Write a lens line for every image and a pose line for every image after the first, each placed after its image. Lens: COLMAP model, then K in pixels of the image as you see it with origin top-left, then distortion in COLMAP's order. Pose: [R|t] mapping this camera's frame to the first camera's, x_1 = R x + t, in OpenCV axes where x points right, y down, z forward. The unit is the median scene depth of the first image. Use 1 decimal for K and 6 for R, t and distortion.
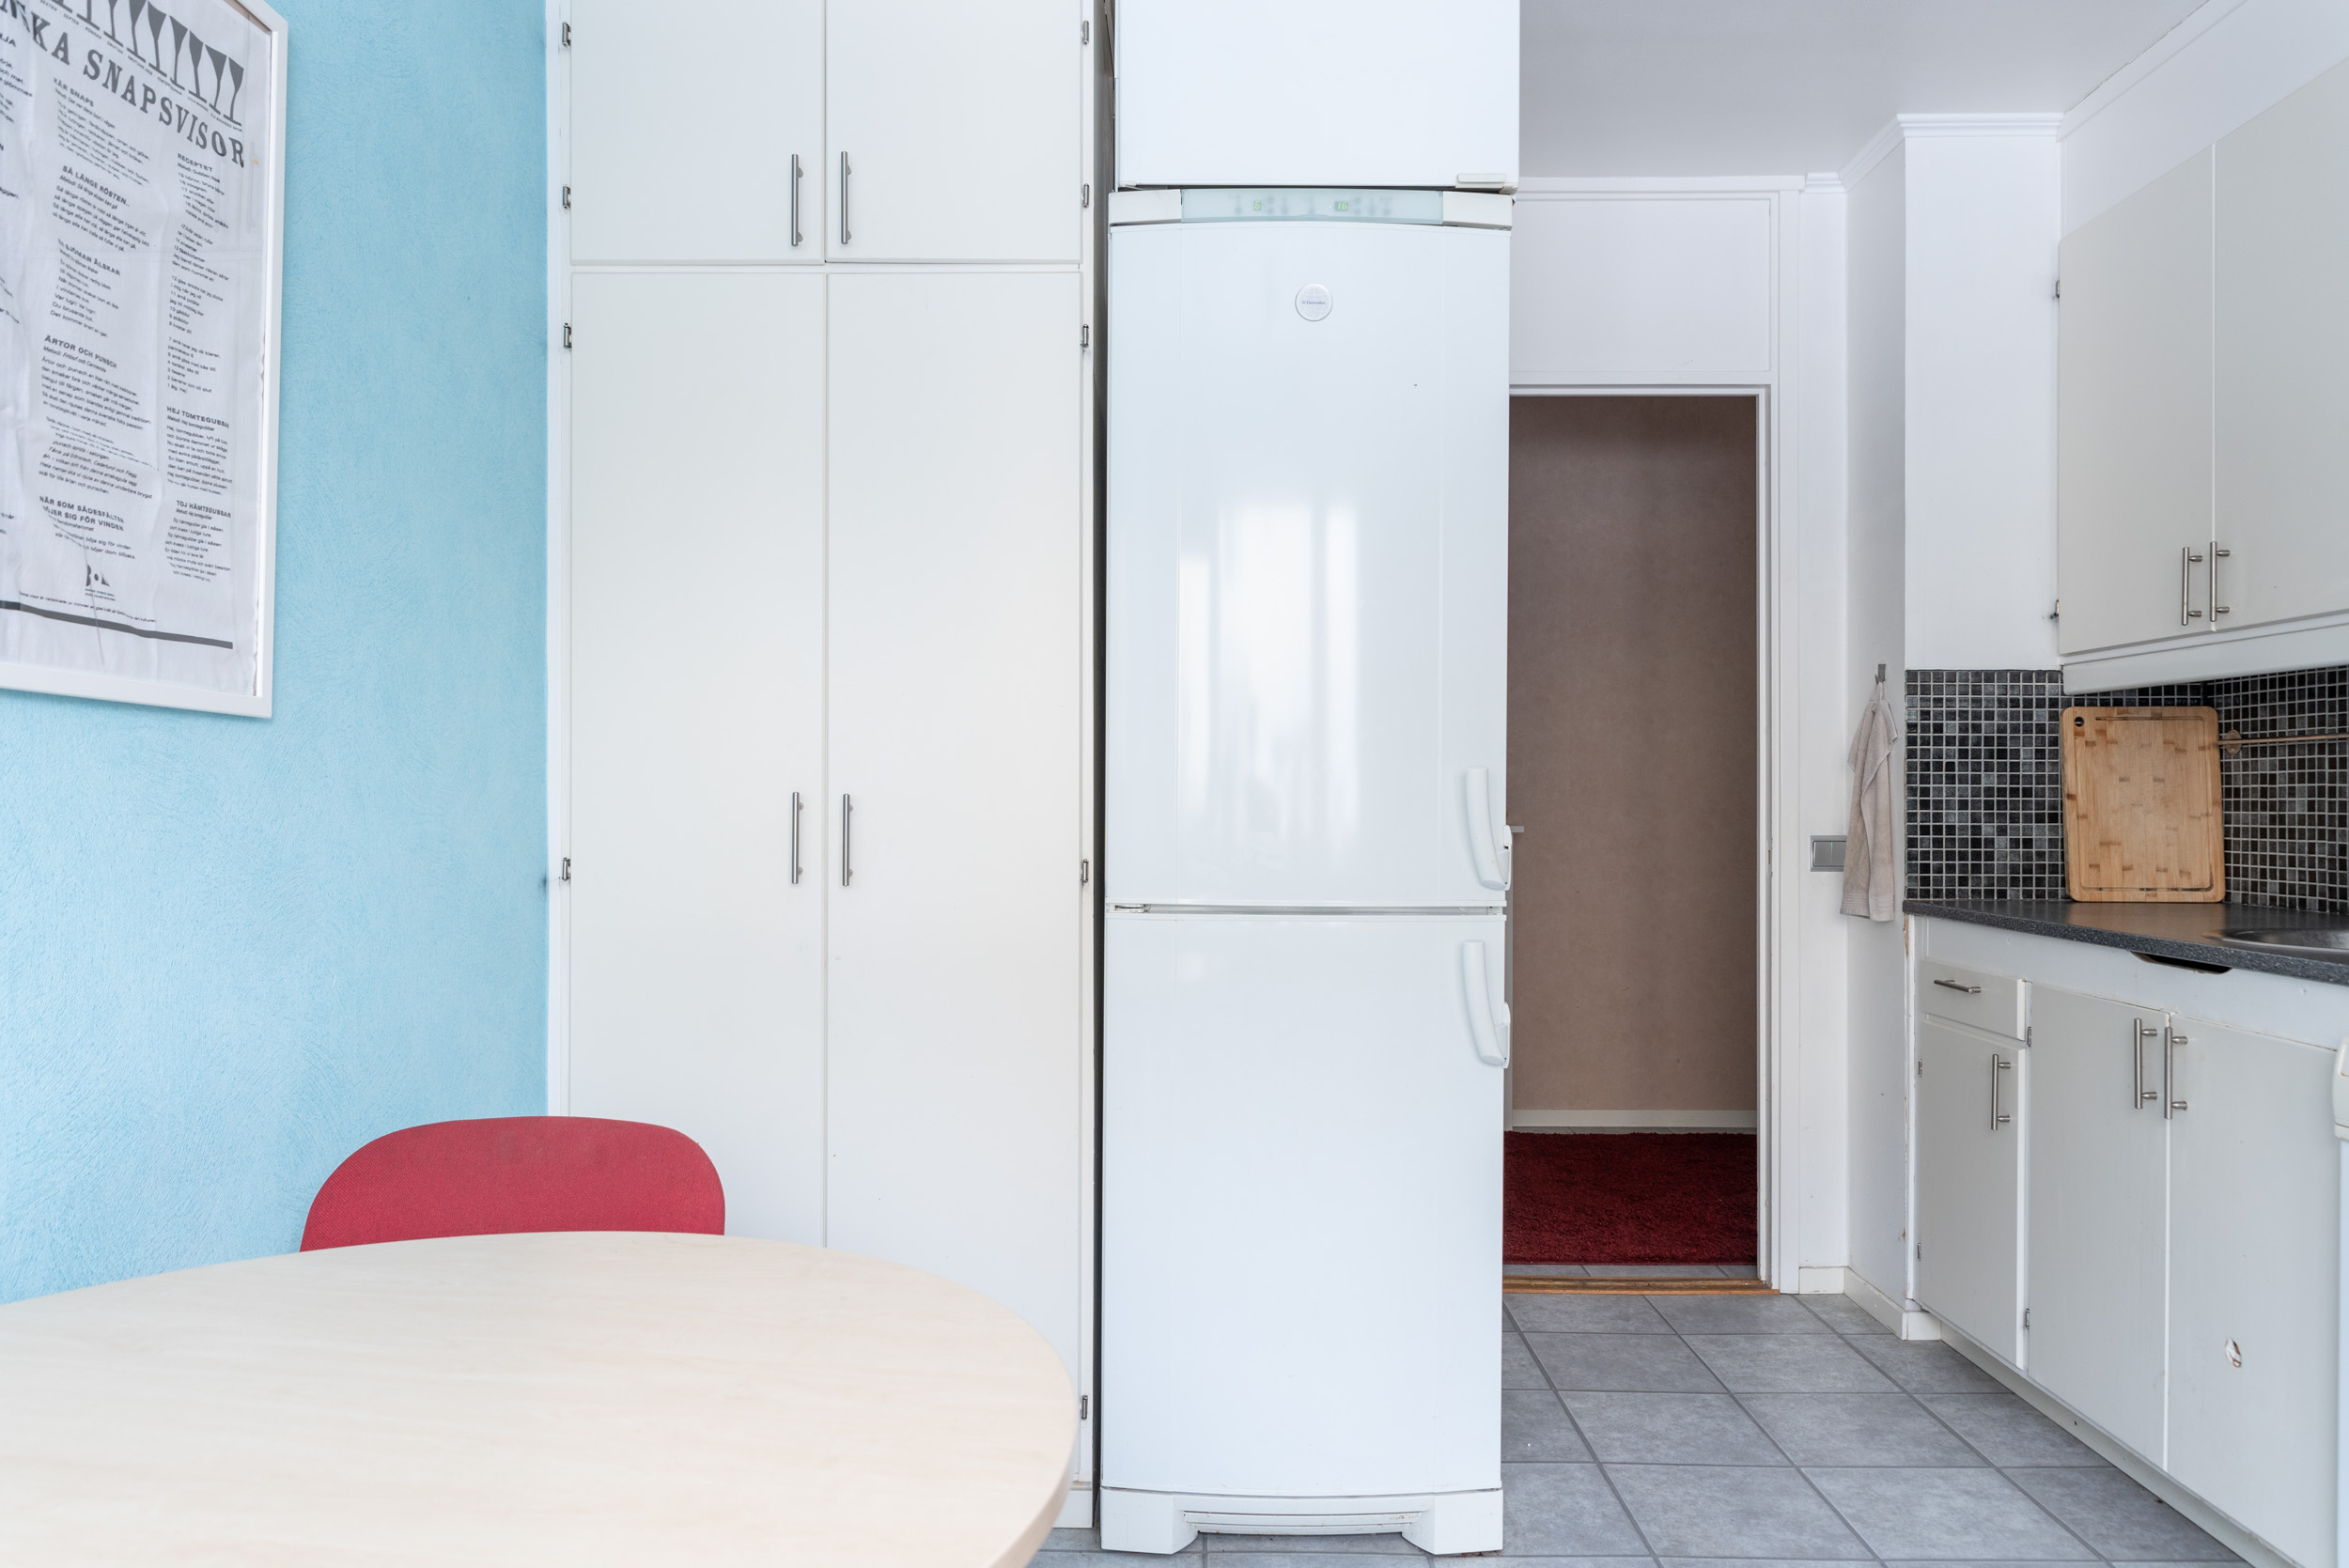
lens RADIAL K [[1594.0, 0, 1174.8], [0, 1594.0, 794.3], [0, 0, 1]] dist [0.010584, -0.012697]
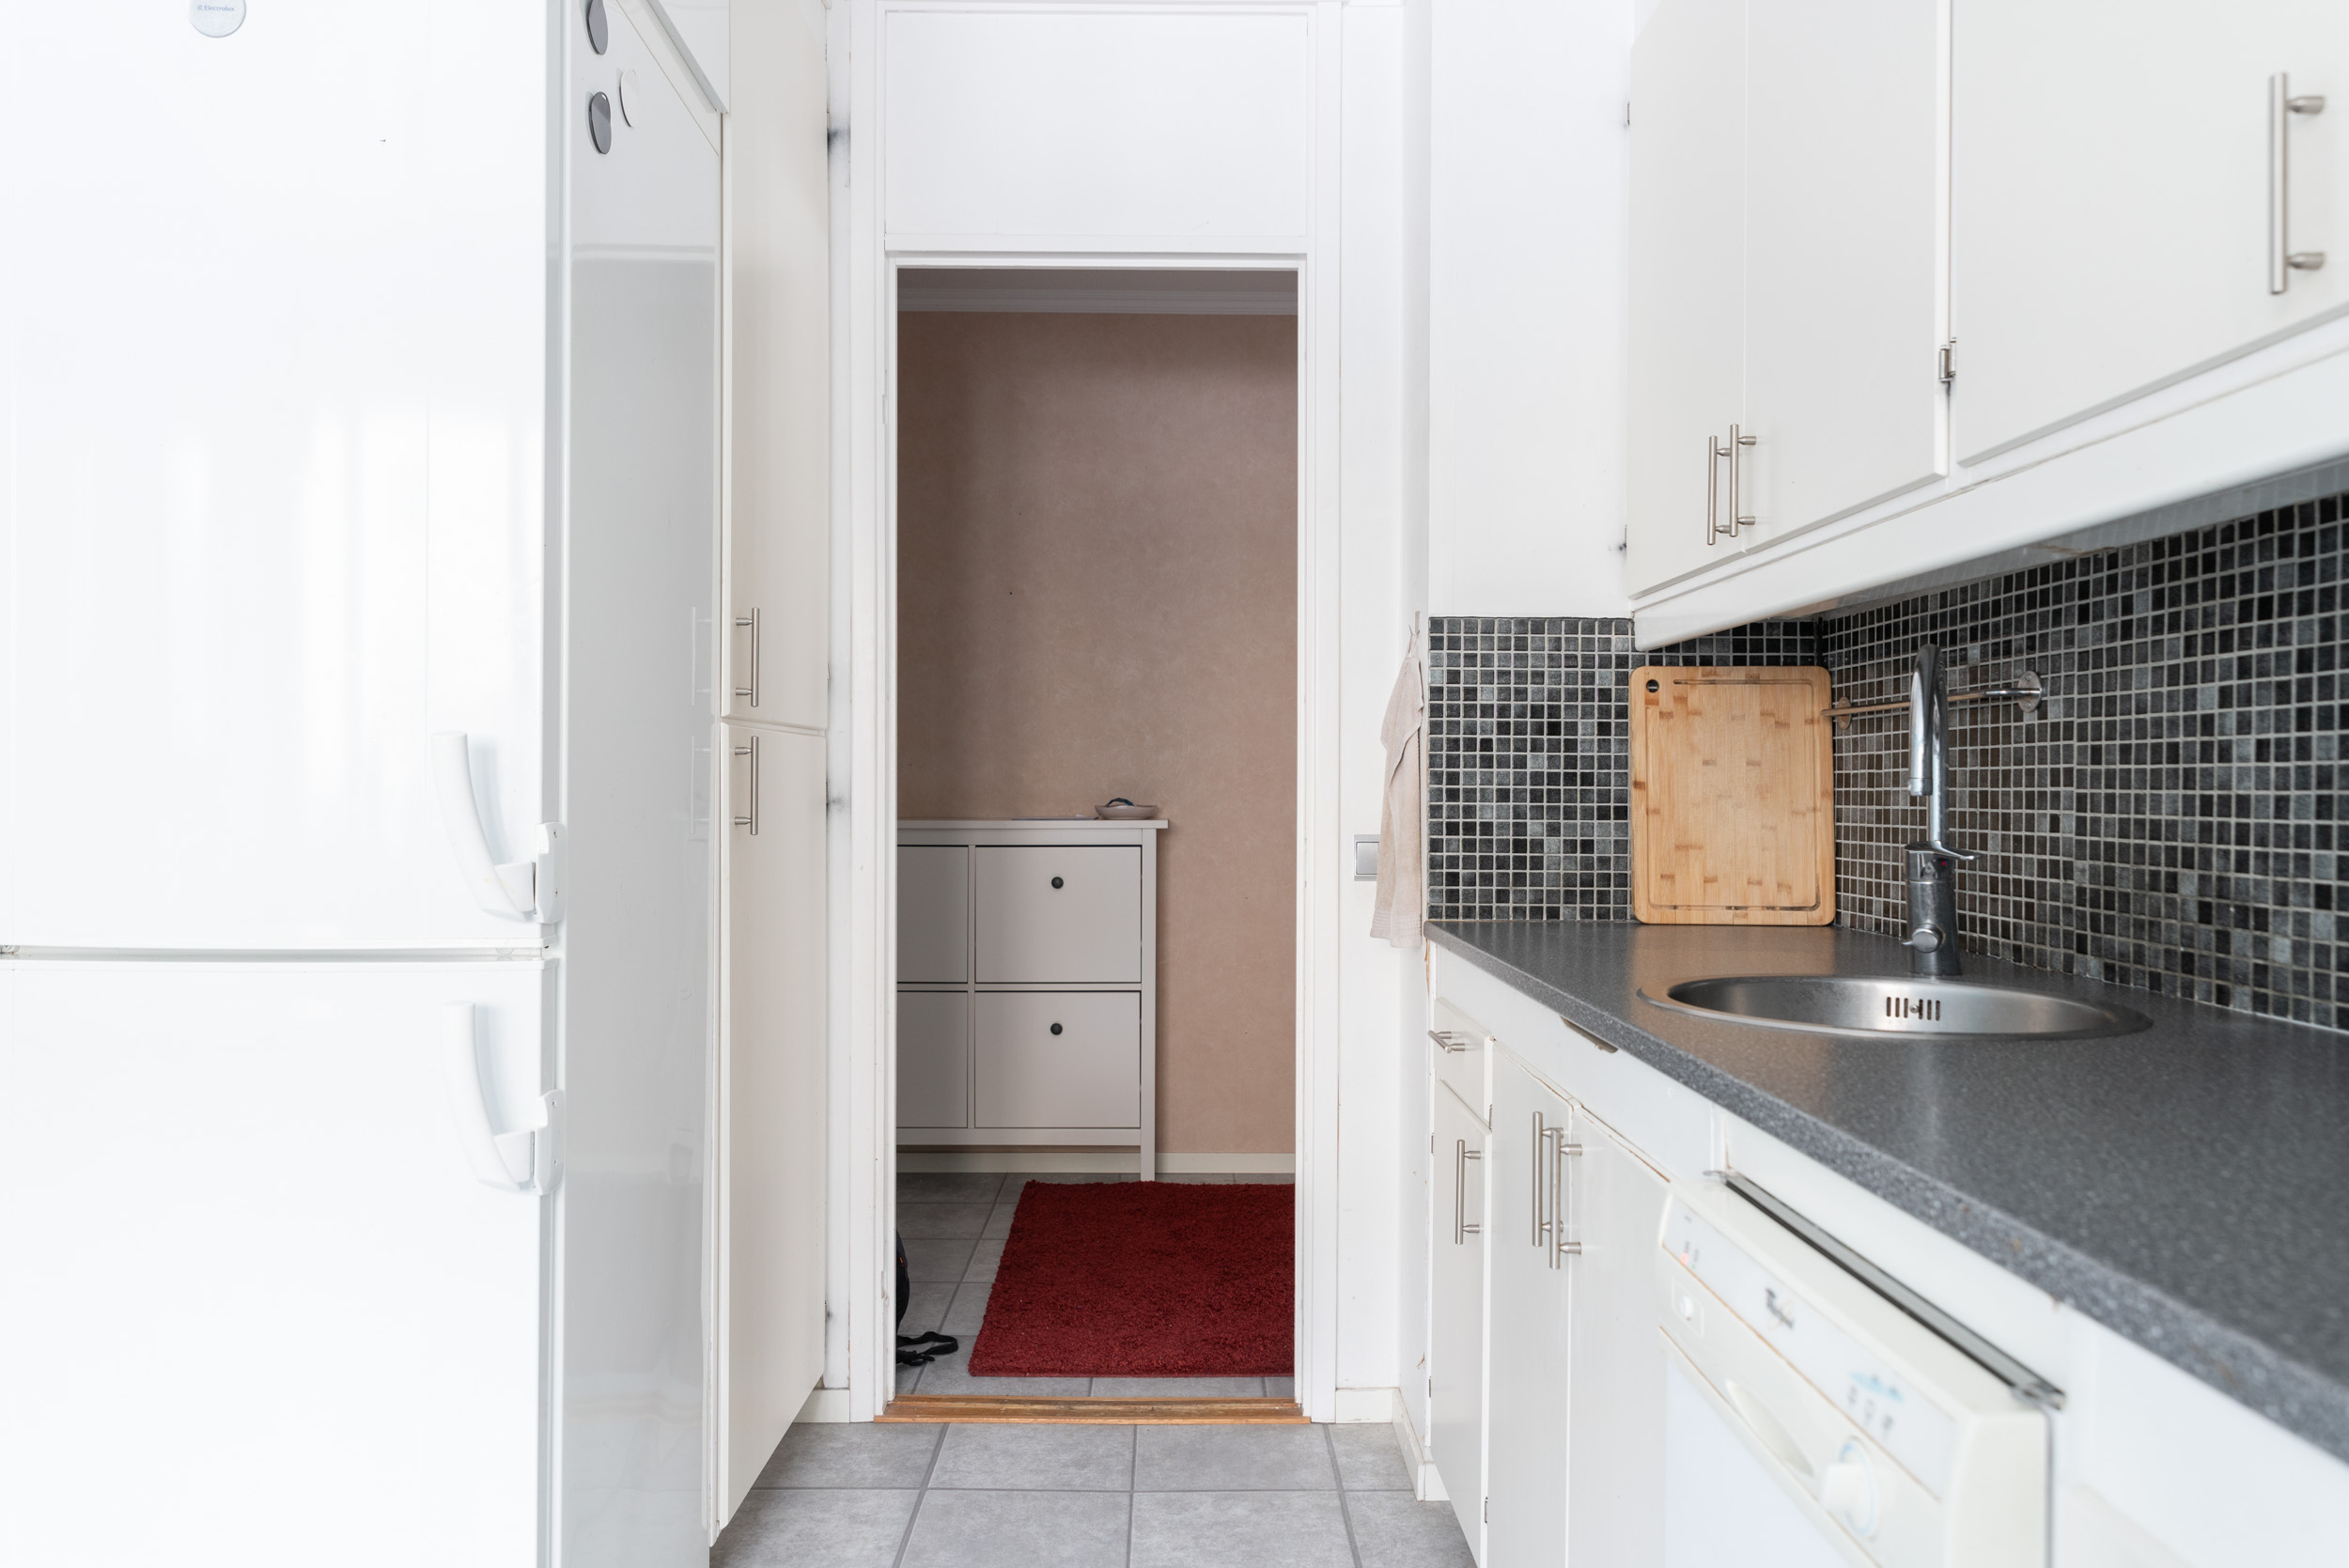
lens RADIAL K [[1594.0, 0, 1174.8], [0, 1594.0, 794.3], [0, 0, 1]] dist [0.010584, -0.012697]
pose [[0.999904, 0.003102, 0.013490, 0.327758], [-0.003190, 0.999974, 0.006505, 0.001679], [-0.013470, -0.006547, 0.999888, 0.245200]]
